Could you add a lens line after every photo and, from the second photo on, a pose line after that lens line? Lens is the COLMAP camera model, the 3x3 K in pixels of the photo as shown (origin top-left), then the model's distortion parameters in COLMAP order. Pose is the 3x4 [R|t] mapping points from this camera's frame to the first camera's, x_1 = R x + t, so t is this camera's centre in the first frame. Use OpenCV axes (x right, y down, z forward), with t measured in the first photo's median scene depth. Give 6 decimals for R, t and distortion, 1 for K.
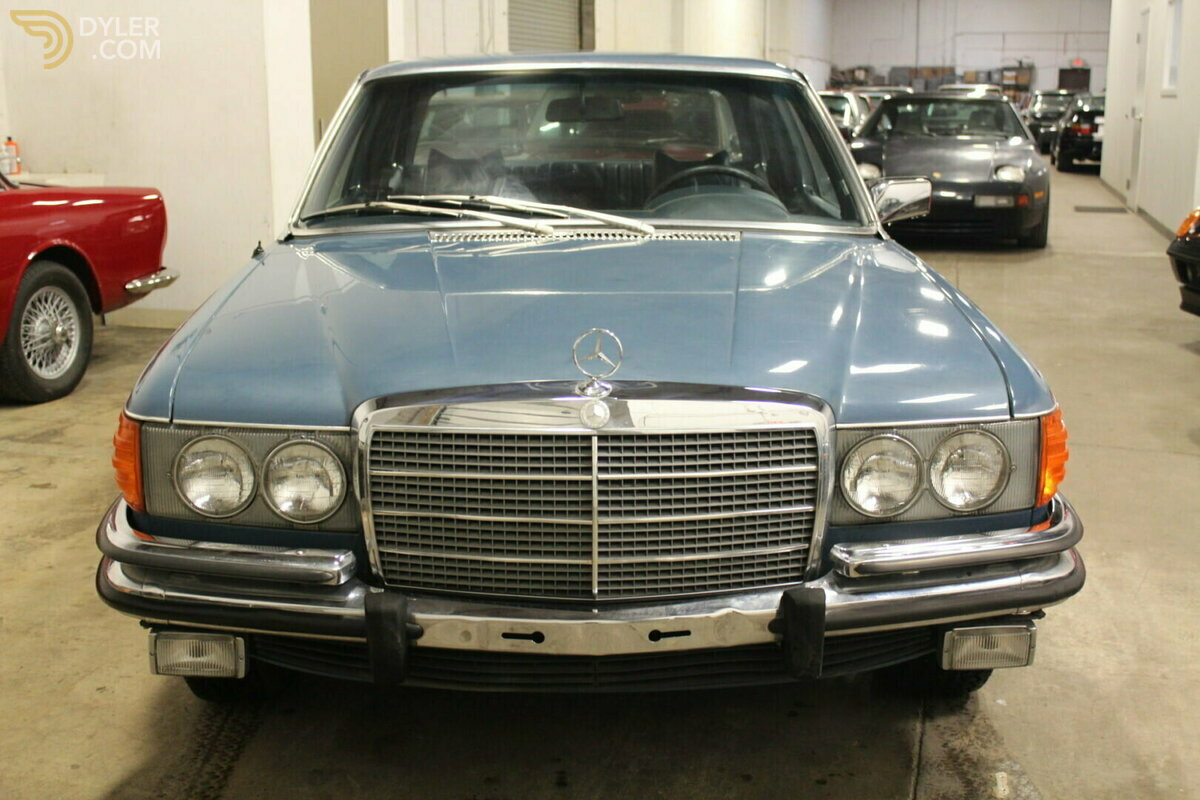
lens RADIAL K [[1404.8, 0, 599.9], [0, 1404.8, 392.2], [0, 0, 1]] dist [-0.038210, 0.000000]
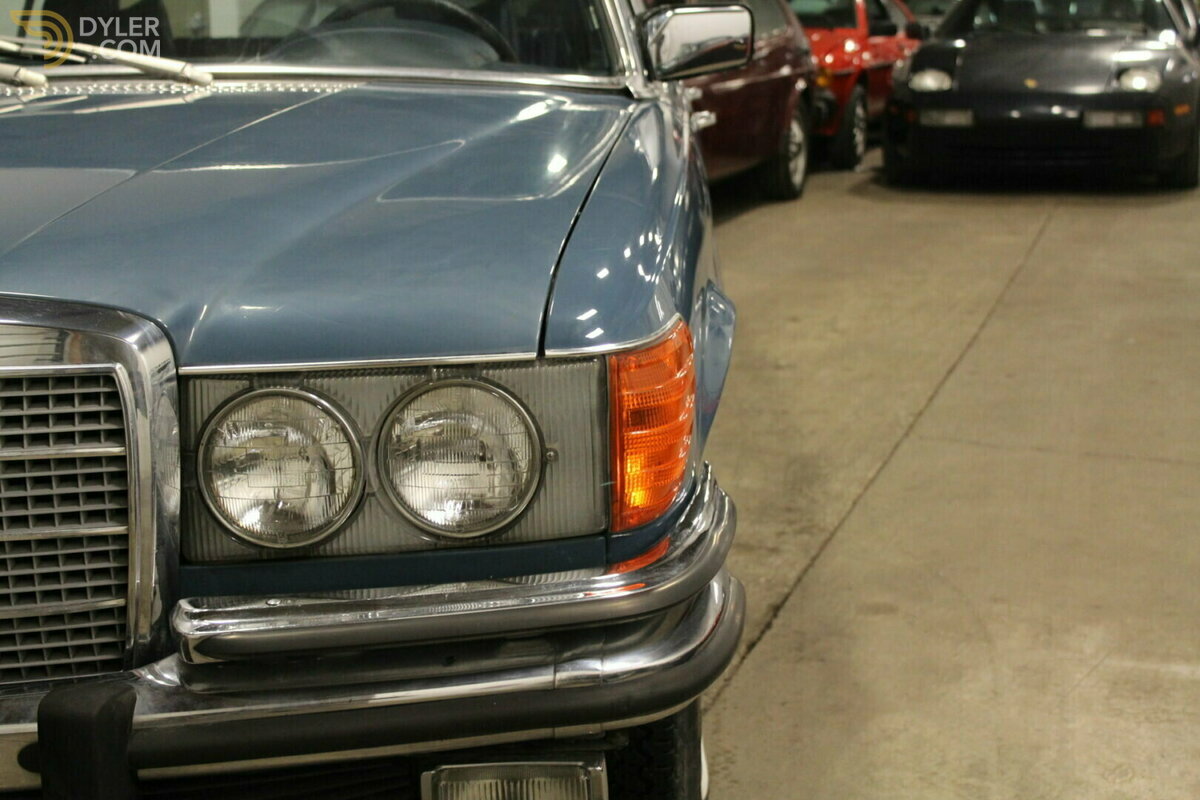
lens RADIAL K [[1864.2, 0, 612.9], [0, 1864.2, 366.9], [0, 0, 1]] dist [-0.042518, 0.000000]
pose [[0.998579, -0.002078, -0.053246, 0.360494], [0.000725, 0.999677, -0.025413, 0.039875], [0.053282, 0.025339, 0.998258, 0.318700]]
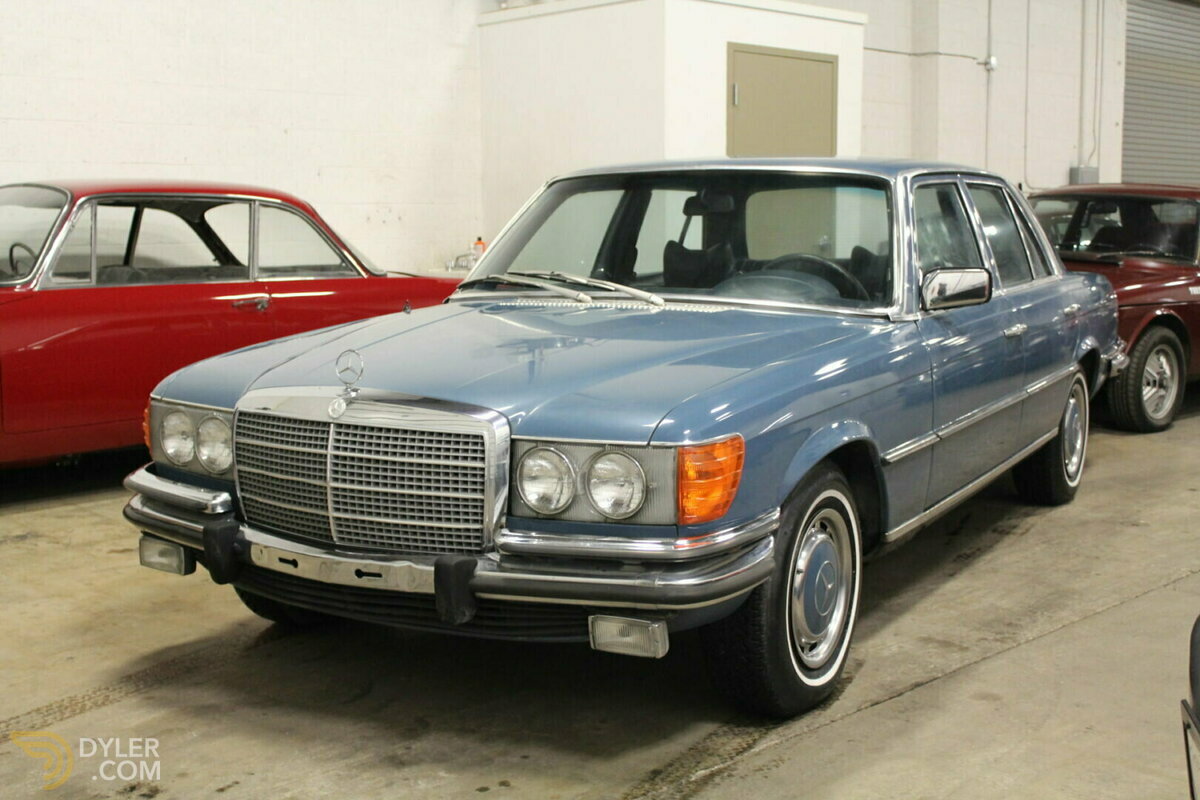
lens RADIAL K [[1416.3, 0, 599.7], [0, 1416.3, 398.3], [0, 0, 1]] dist [-0.025259, 0.000000]
pose [[0.850624, 0.067480, -0.521426, 0.901229], [-0.108274, 0.992955, -0.048128, 0.042520], [0.514505, 0.097396, 0.851938, -0.068023]]
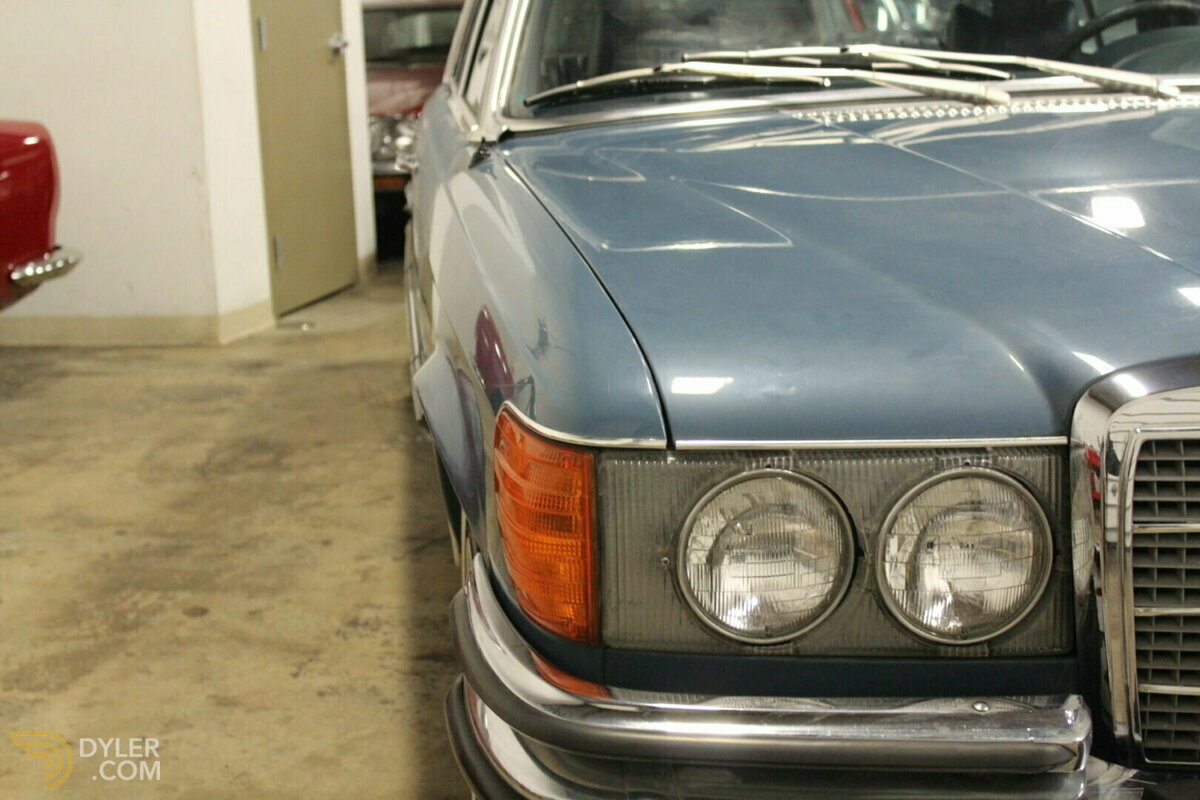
lens RADIAL K [[1864.2, 0, 598.3], [0, 1864.2, 397.5], [0, 0, 1]] dist [-0.042518, 0.000000]
pose [[0.995396, -0.048700, 0.082554, -0.381113], [0.050124, 0.998626, -0.015269, 0.013182], [-0.081697, 0.019336, 0.996470, 0.377320]]
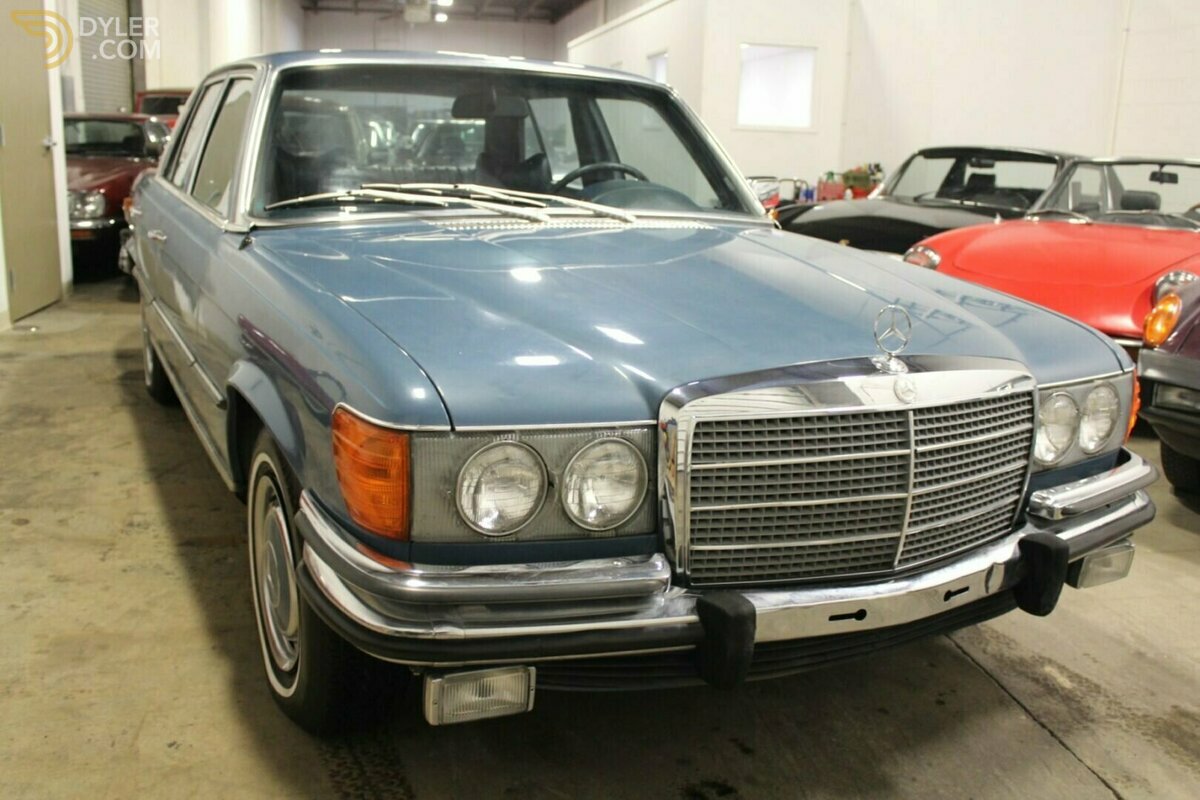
lens RADIAL K [[1128.0, 0, 600.3], [0, 1128.0, 408.4], [0, 0, 1]] dist [-0.097882, 0.000000]
pose [[0.898030, -0.068041, 0.434641, -0.521146], [0.053954, 0.997543, 0.044684, -0.017226], [-0.436613, -0.016677, 0.899495, 0.347913]]
